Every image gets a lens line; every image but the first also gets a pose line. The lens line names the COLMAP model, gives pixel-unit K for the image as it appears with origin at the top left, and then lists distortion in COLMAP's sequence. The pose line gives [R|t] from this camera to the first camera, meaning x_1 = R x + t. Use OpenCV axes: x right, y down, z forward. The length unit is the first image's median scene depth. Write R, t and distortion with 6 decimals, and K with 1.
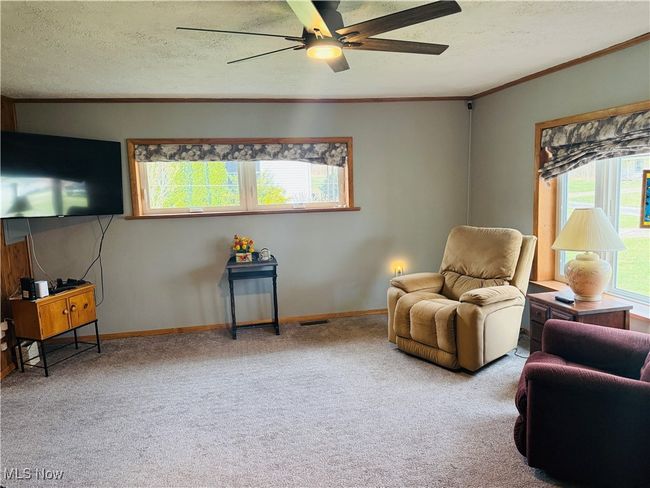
lens RADIAL K [[453.7, 0, 325.8], [0, 453.7, 241.5], [0, 0, 1]] dist [0.067317, -0.081987]
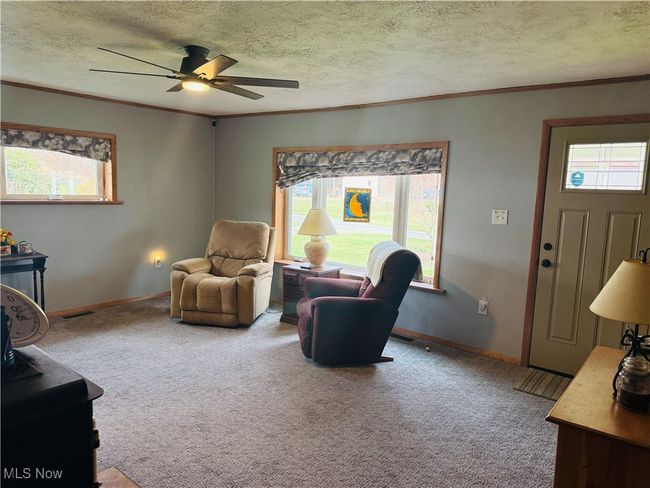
lens RADIAL K [[453.7, 0, 328.8], [0, 453.7, 242.3], [0, 0, 1]] dist [0.067317, -0.081987]
pose [[0.752985, -0.015312, 0.657860, -0.307814], [0.016217, 0.999857, 0.004710, 0.026025], [-0.657838, 0.007122, 0.753126, -0.145565]]
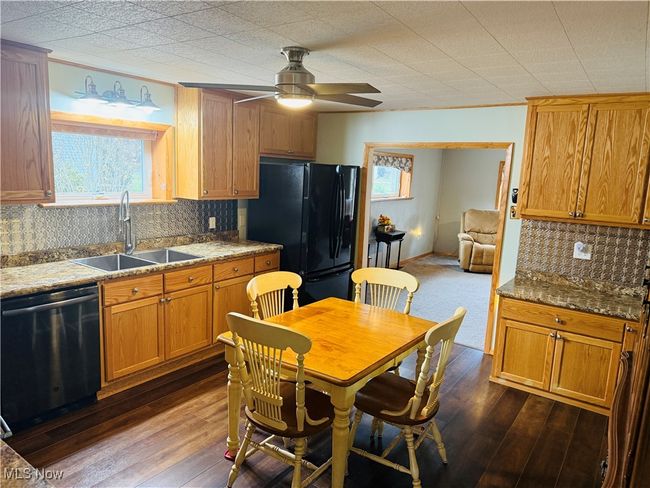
lens RADIAL K [[453.7, 0, 325.0], [0, 453.7, 244.2], [0, 0, 1]] dist [0.067317, -0.081987]
pose [[0.719439, -0.053252, 0.692511, -1.508852], [0.018063, 0.998154, 0.057989, -0.007299], [-0.694321, -0.029211, 0.719073, 0.012368]]
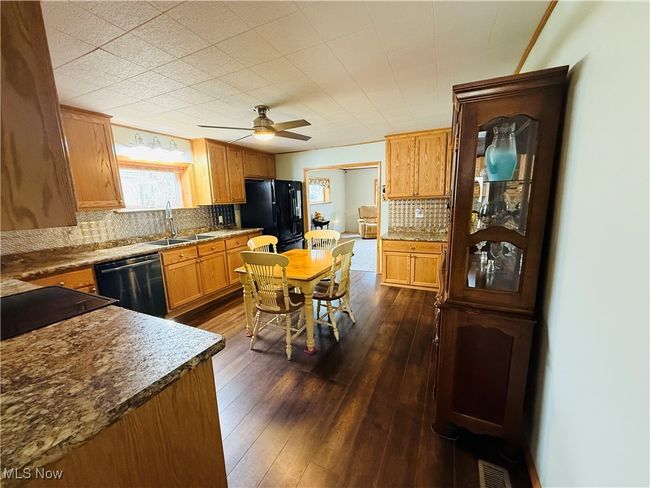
lens RADIAL K [[255.9, 0, 321.3], [0, 255.9, 243.6], [0, 0, 1]] dist [0.001875, 0.000515]
pose [[0.604427, -0.135711, 0.785016, -1.542127], [0.113912, 0.989981, 0.083437, 0.055774], [-0.788474, 0.038991, 0.613831, 0.005521]]
